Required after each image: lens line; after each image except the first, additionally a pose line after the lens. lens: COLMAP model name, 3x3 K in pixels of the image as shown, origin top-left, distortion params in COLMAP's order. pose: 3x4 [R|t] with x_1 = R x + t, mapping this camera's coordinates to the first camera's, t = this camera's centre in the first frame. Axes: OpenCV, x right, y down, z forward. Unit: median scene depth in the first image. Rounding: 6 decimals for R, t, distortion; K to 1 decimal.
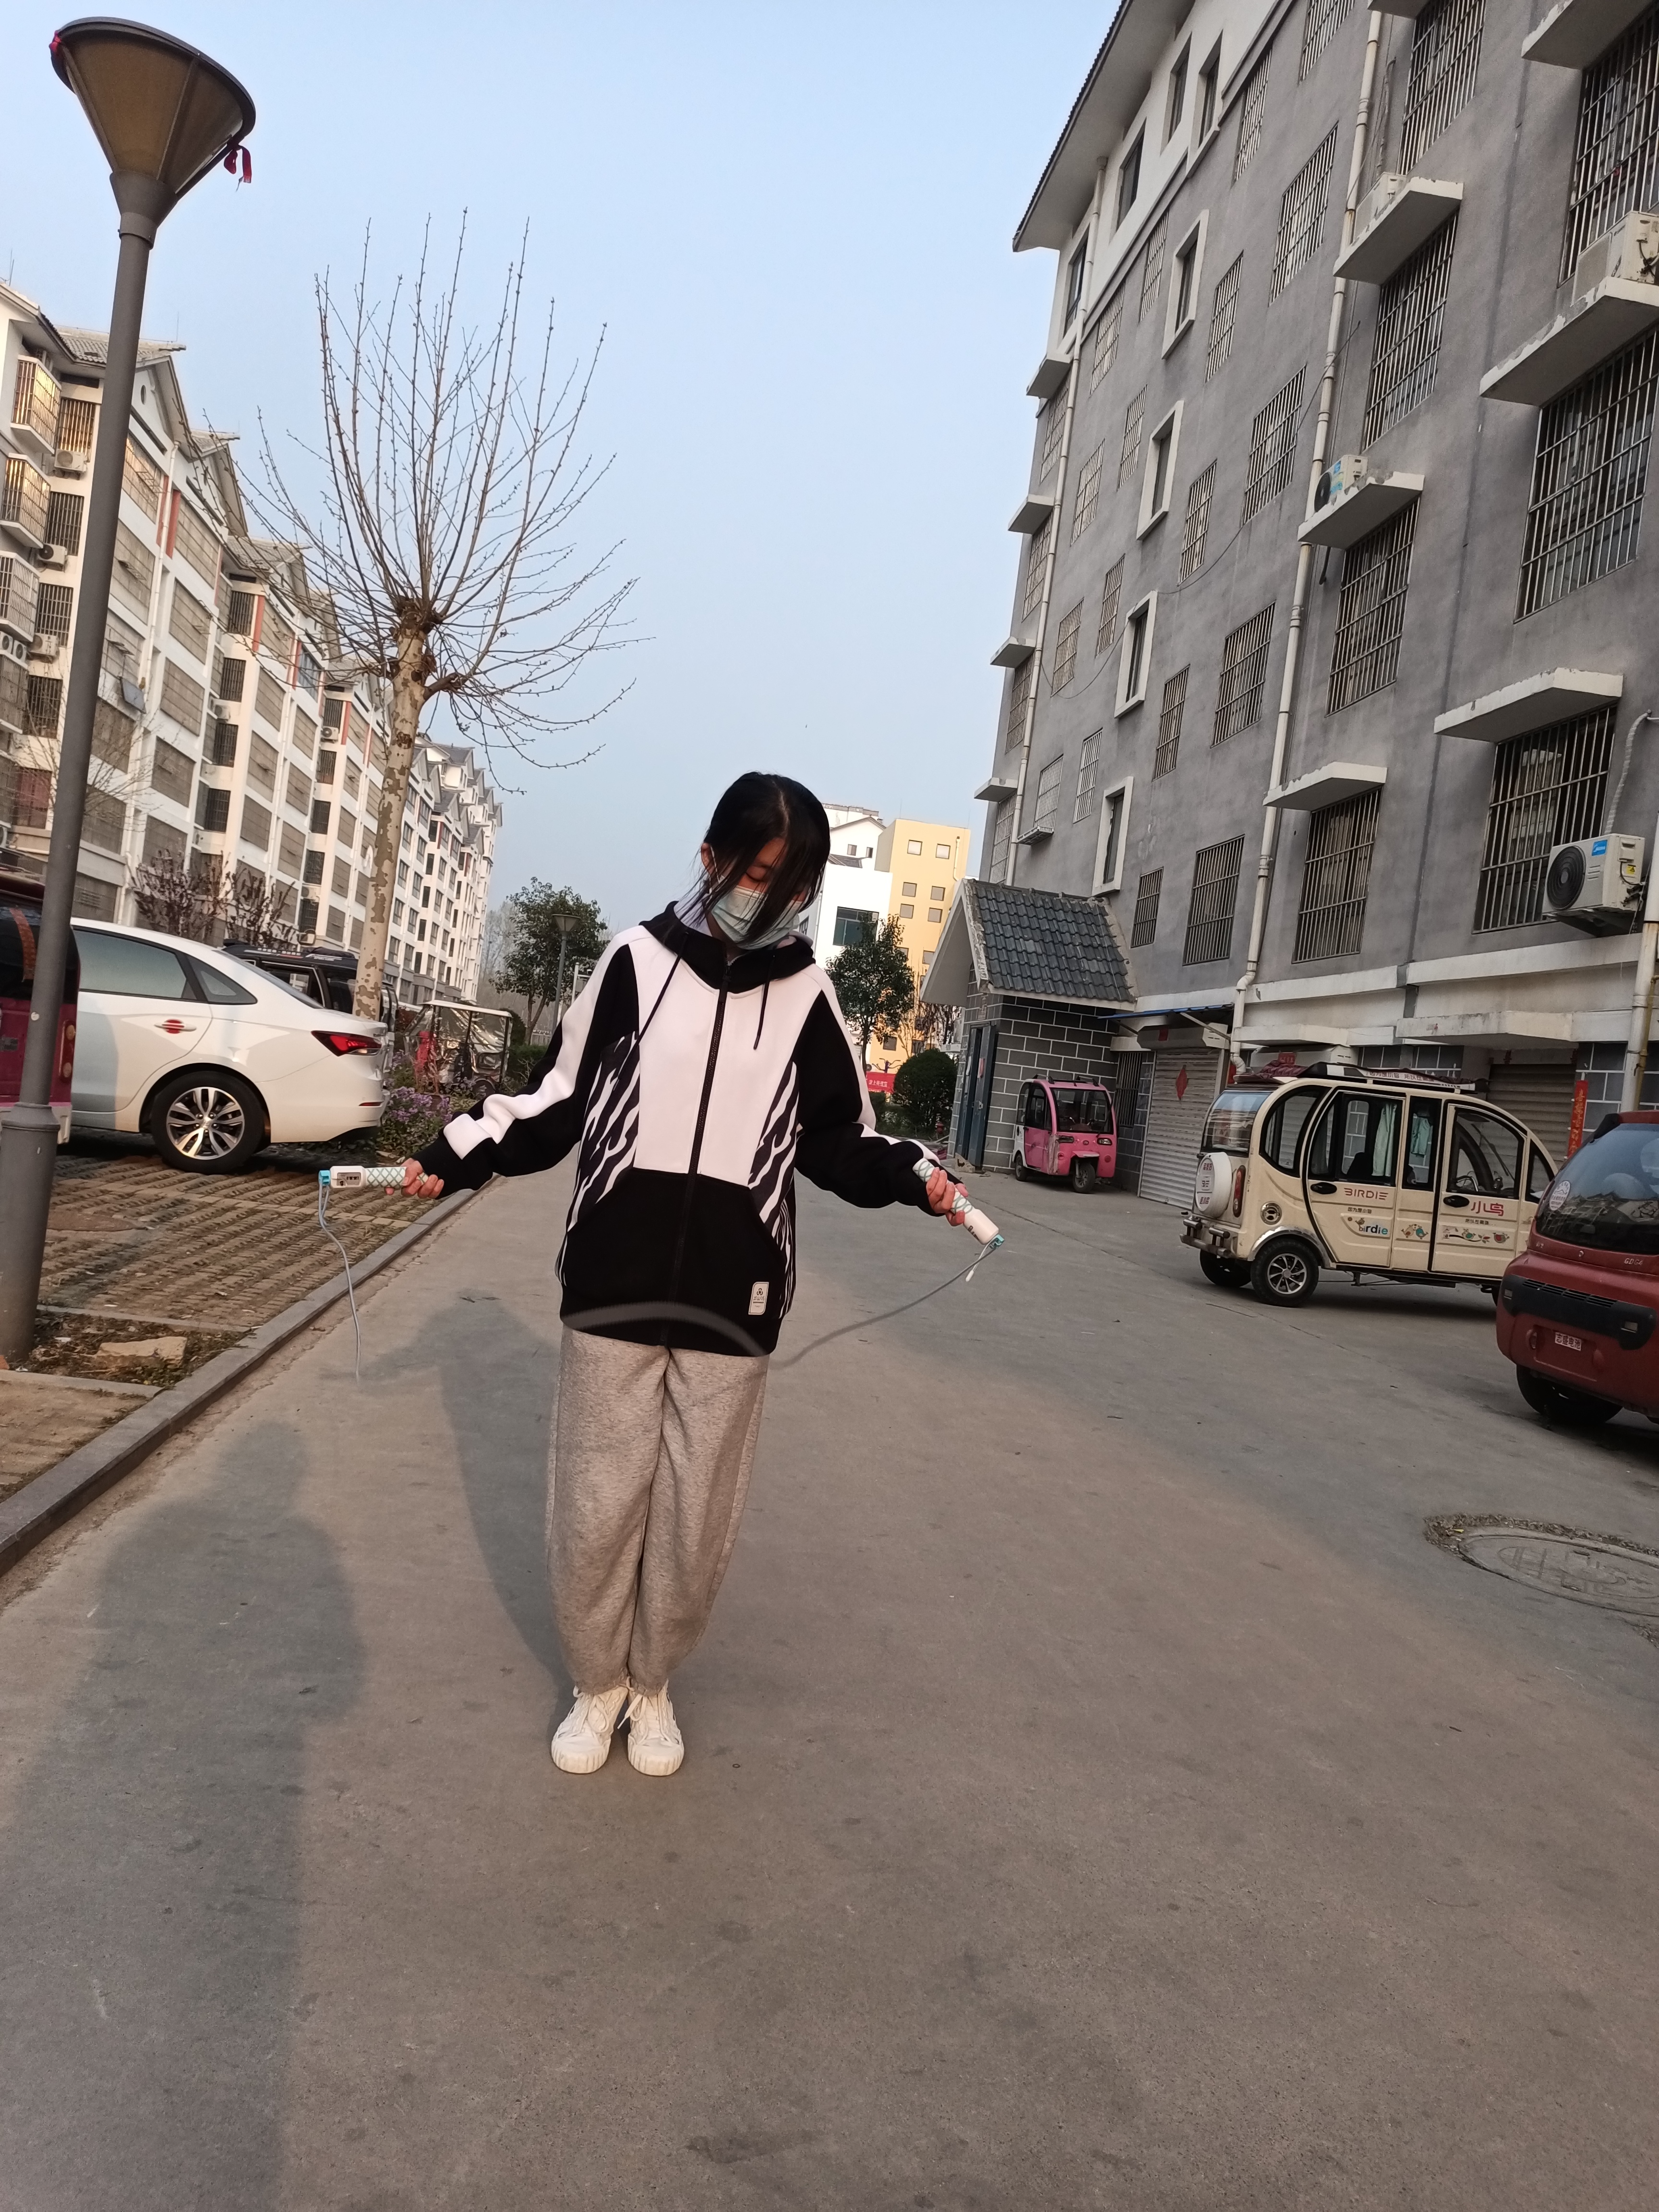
lens RADIAL K [[1625.2, 0, 829.3], [0, 1625.2, 1104.0], [0, 0, 1]] dist [0.023500, -0.012721]
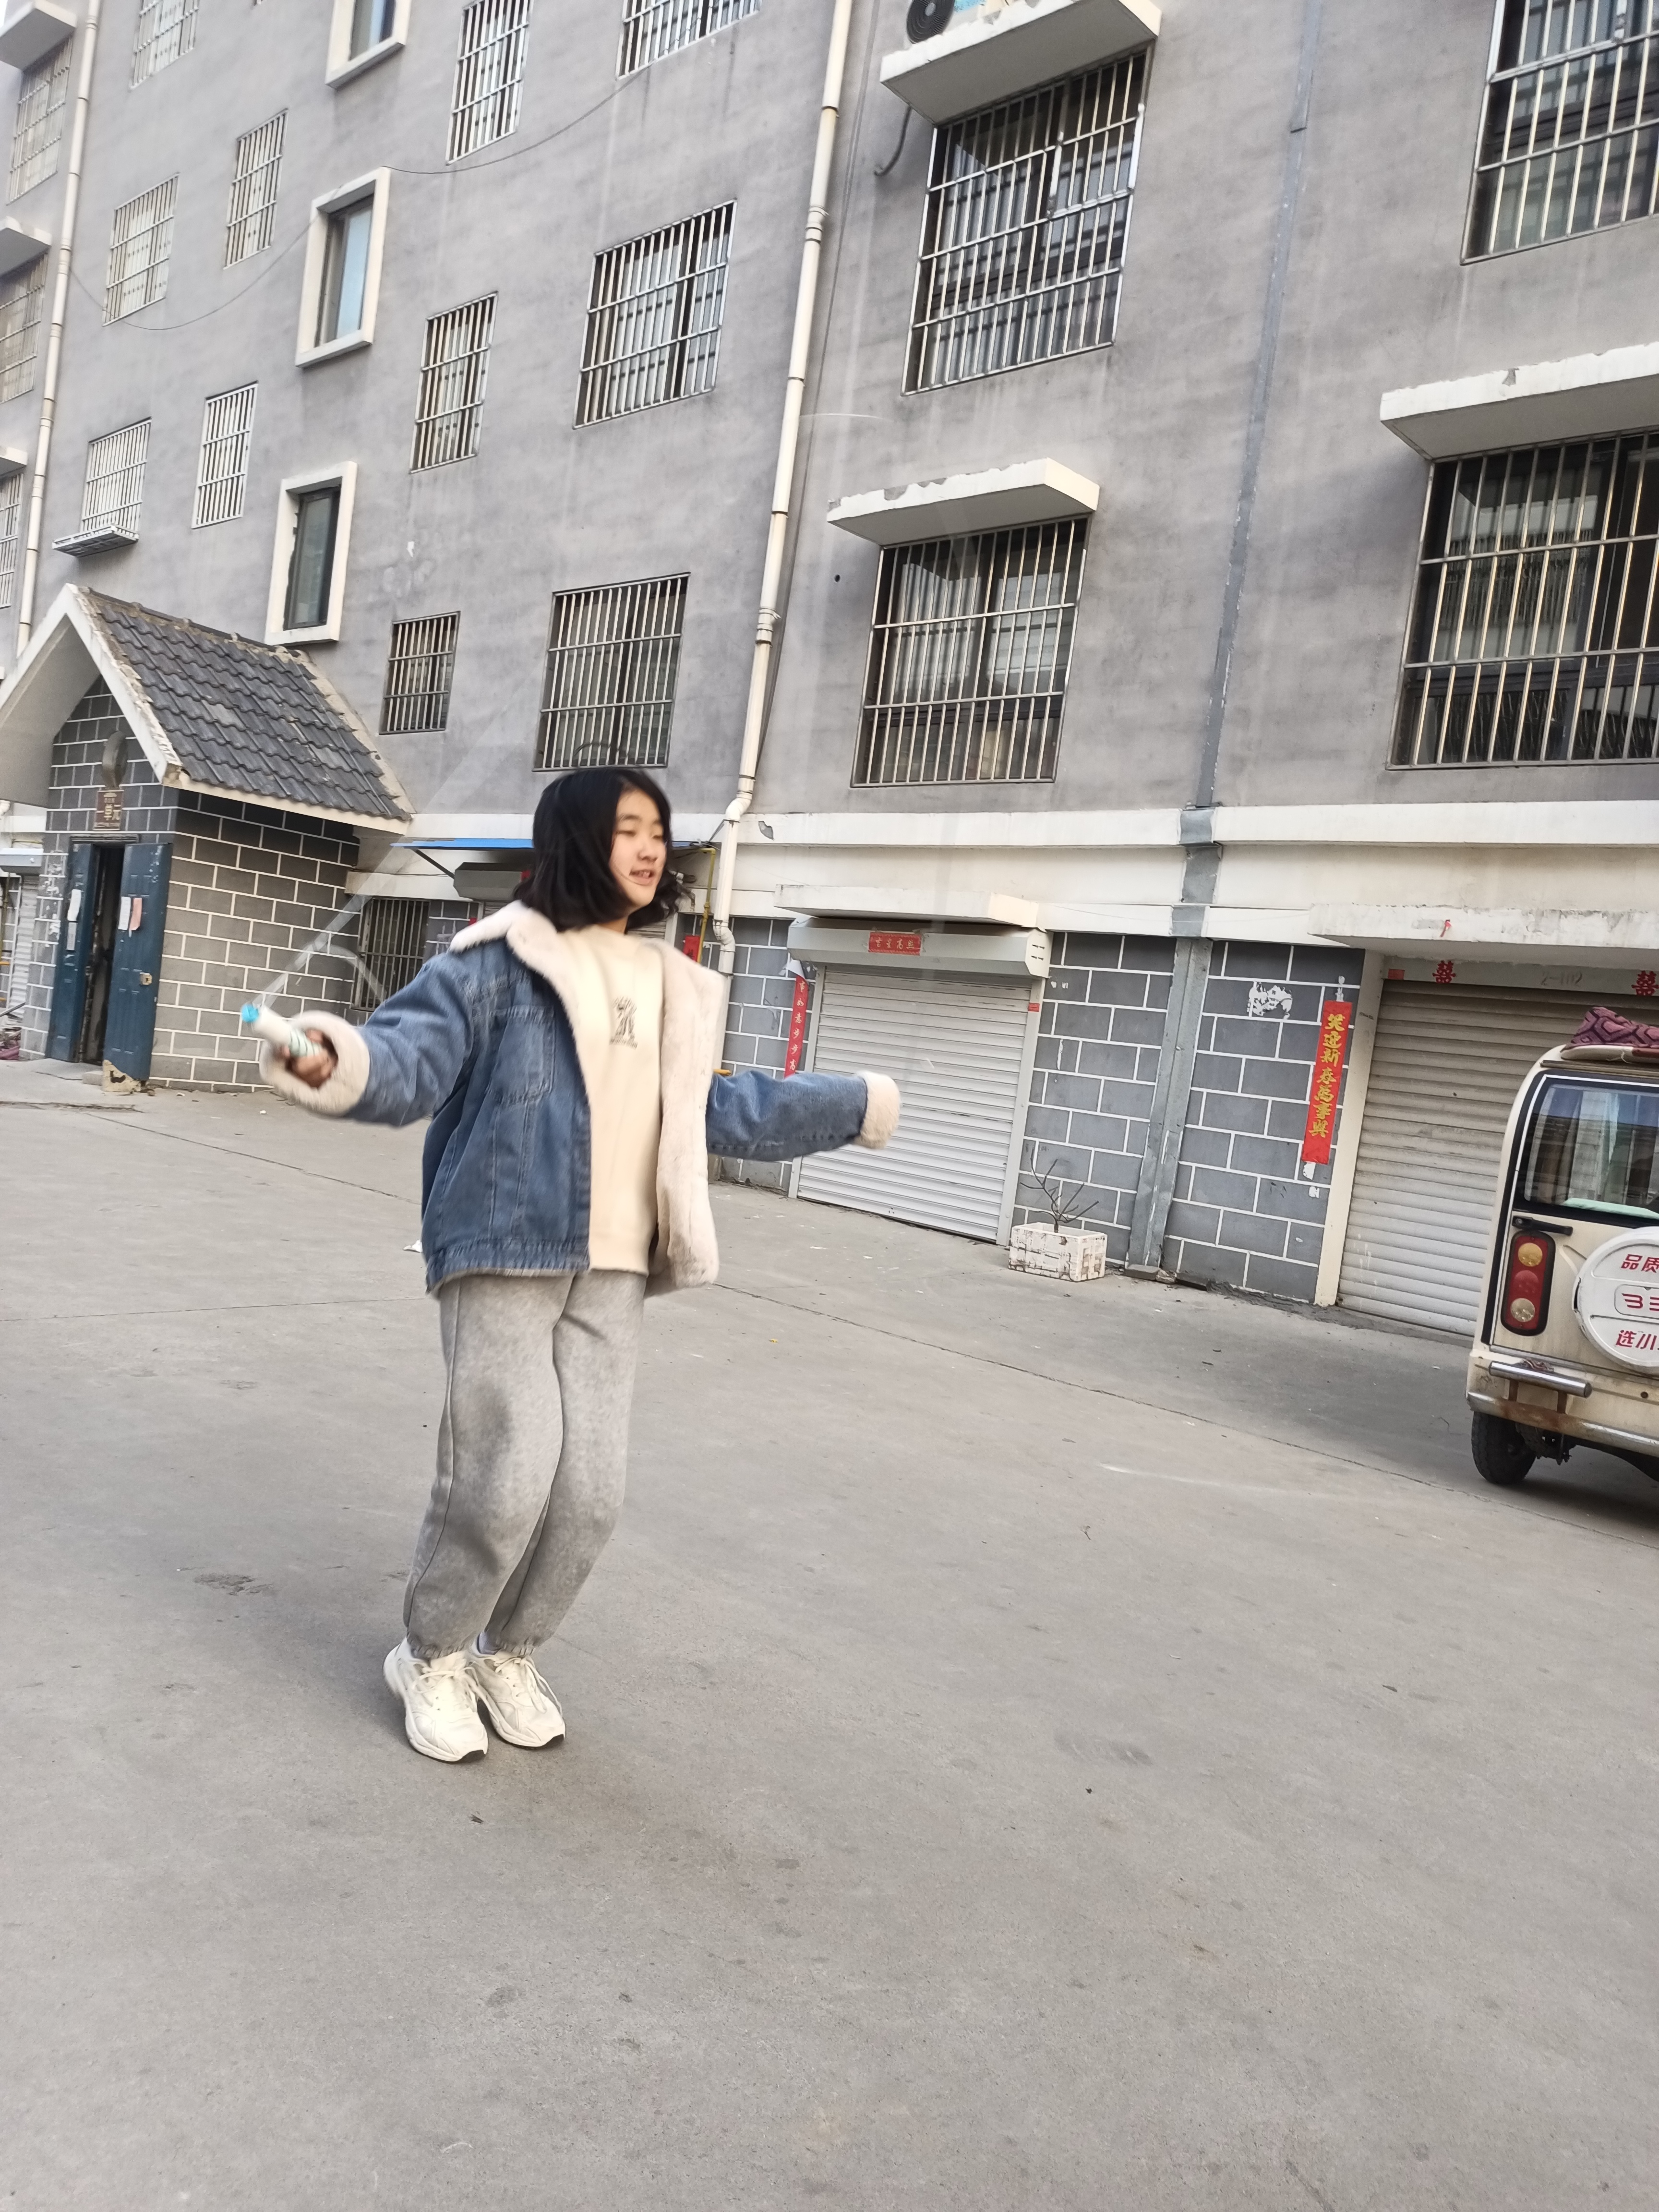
lens RADIAL K [[1625.2, 0, 829.5], [0, 1625.2, 1101.2], [0, 0, 1]] dist [0.023500, -0.012721]
pose [[0.762844, -0.049514, 0.644684, -0.125559], [-0.022985, 0.994357, 0.103568, -0.026668], [-0.646174, -0.093824, 0.757401, 0.460845]]
